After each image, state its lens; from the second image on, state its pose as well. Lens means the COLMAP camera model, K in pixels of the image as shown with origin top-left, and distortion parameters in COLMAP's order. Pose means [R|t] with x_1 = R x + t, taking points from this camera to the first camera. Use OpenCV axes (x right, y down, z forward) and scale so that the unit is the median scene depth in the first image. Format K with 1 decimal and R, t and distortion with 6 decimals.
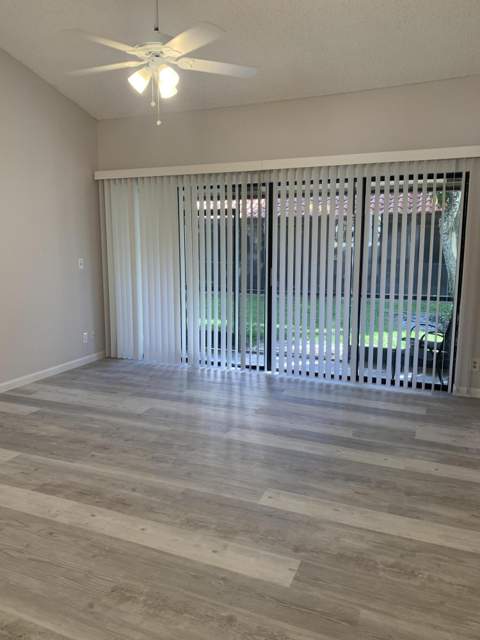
lens RADIAL K [[491.3, 0, 240.3], [0, 491.3, 321.8], [0, 0, 1]] dist [0.021748, -0.029639]
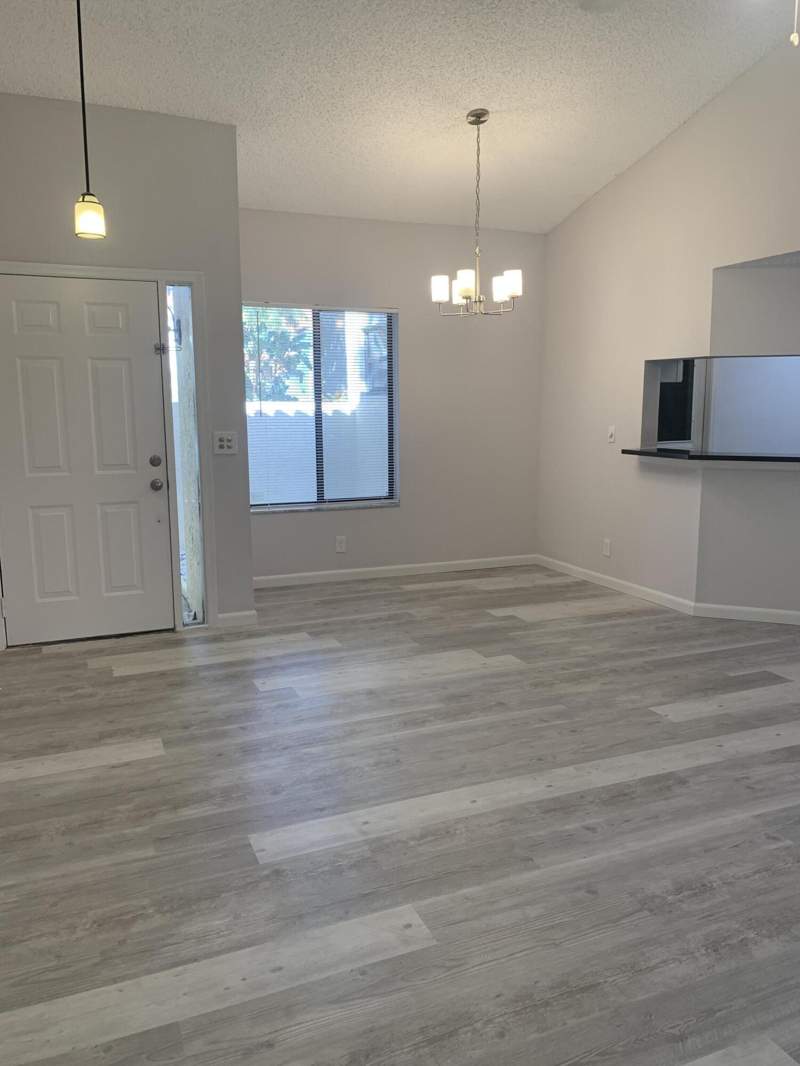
lens RADIAL K [[818.3, 0, 396.6], [0, 818.3, 527.5], [0, 0, 1]] dist [0.021748, -0.029639]
pose [[-0.721026, 0.106559, -0.684665, 0.581342], [-0.108424, 0.958582, 0.263372, -0.230566], [0.684372, 0.264132, -0.679609, 1.442414]]
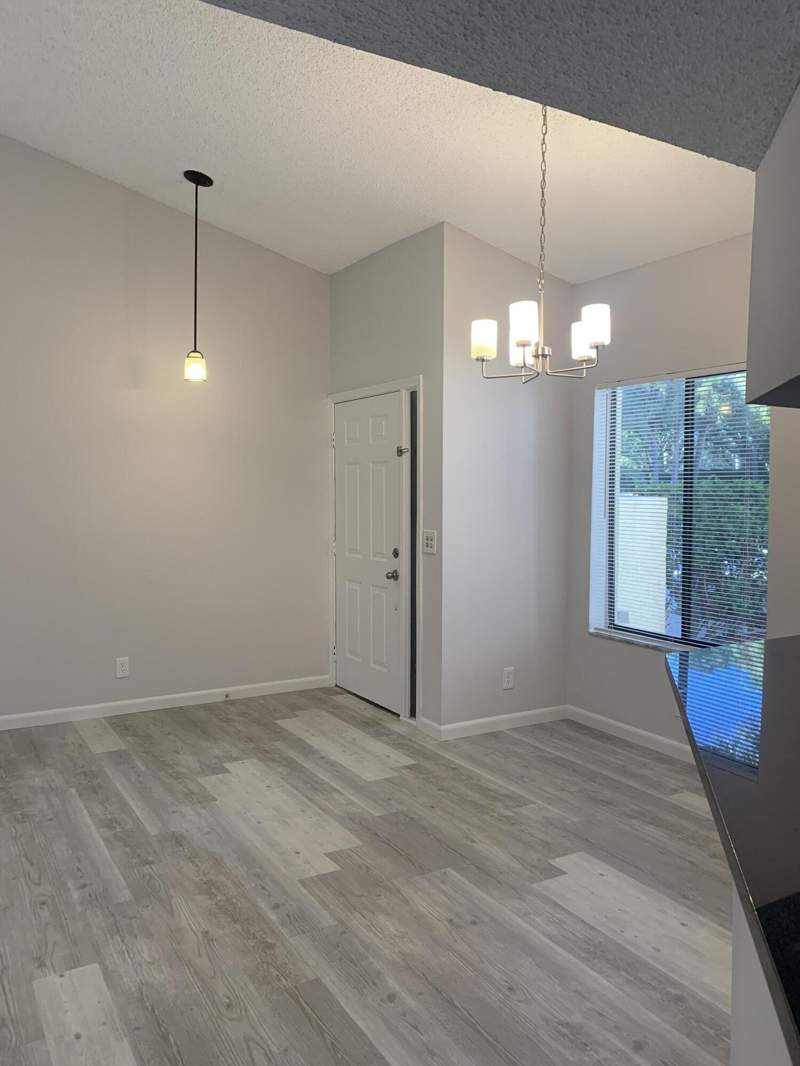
lens RADIAL K [[818.3, 0, 390.3], [0, 818.3, 524.7], [0, 0, 1]] dist [0.021748, -0.029639]
pose [[-0.788557, -0.037964, 0.613789, -1.429803], [0.087700, 0.980949, 0.173346, -0.238196], [-0.608677, 0.190522, -0.770204, 1.293752]]
